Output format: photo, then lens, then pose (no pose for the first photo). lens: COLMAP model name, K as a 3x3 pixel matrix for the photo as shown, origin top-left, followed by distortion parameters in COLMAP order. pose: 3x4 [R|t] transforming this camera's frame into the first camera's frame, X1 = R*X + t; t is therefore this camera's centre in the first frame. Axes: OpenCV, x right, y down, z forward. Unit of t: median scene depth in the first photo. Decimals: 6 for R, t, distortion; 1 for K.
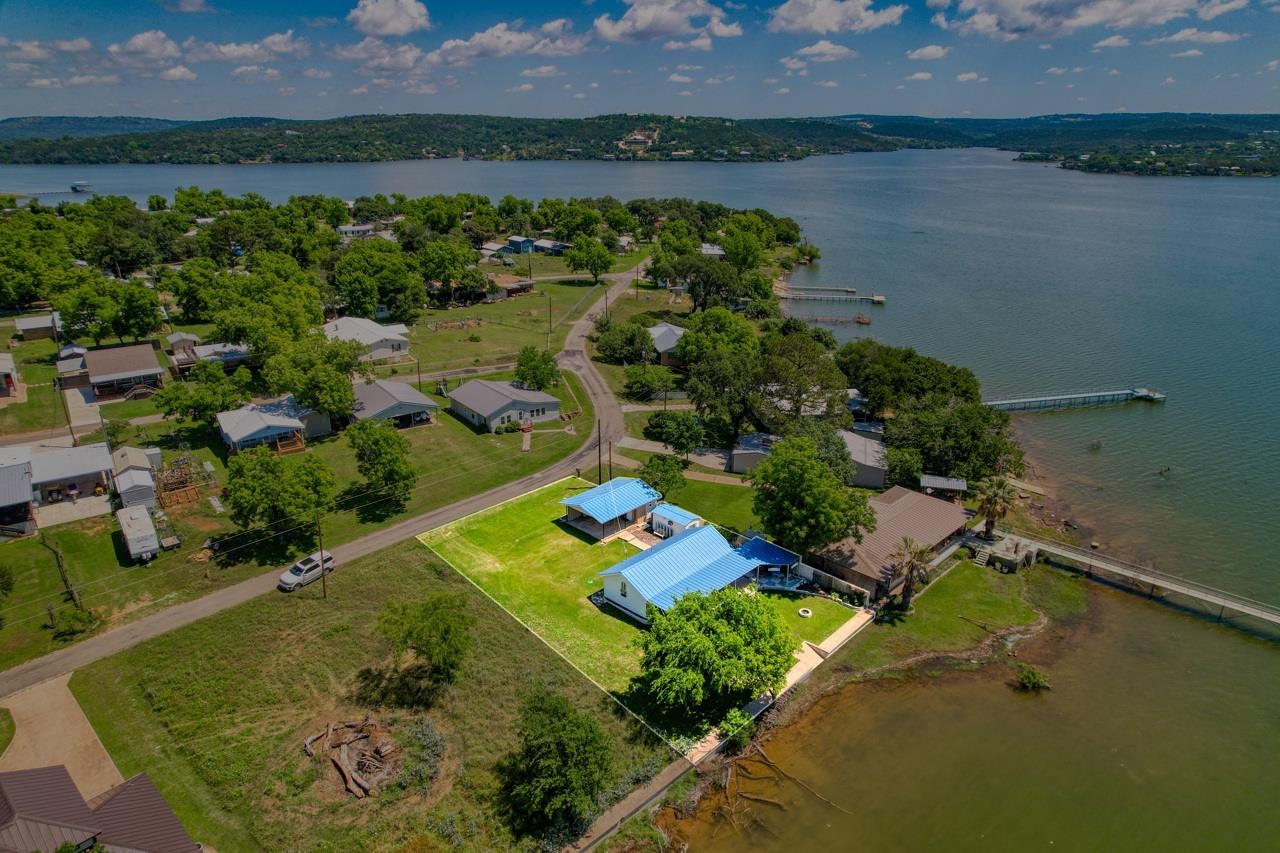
lens RADIAL K [[823.5, 0, 650.1], [0, 823.5, 410.6], [0, 0, 1]] dist [-0.083405, 0.080494]
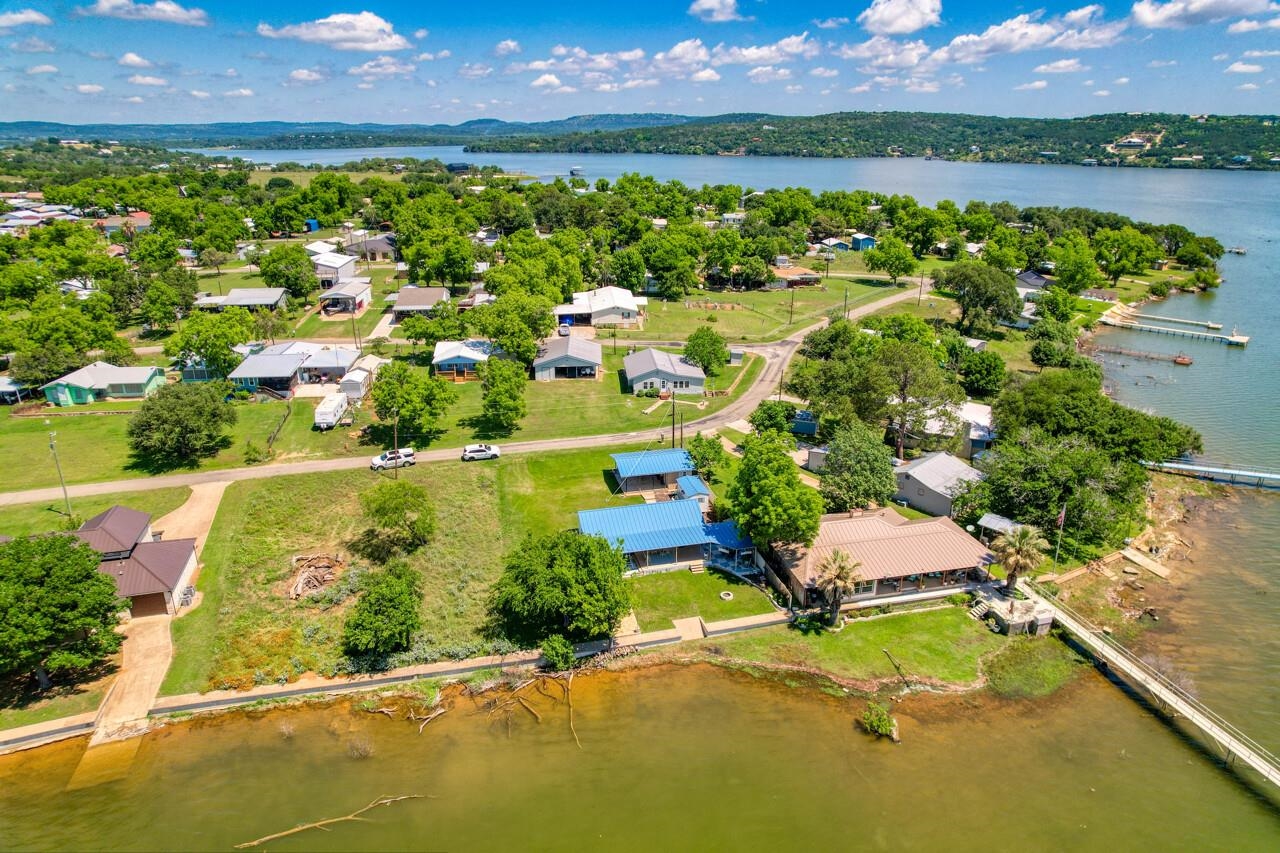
lens RADIAL K [[823.5, 0, 650.1], [0, 823.5, 410.6], [0, 0, 1]] dist [-0.083405, 0.080494]
pose [[0.848173, 0.174031, -0.500315, 0.282965], [-0.172890, 0.983717, 0.049082, -0.007548], [0.500711, 0.044870, 0.864451, 0.024703]]
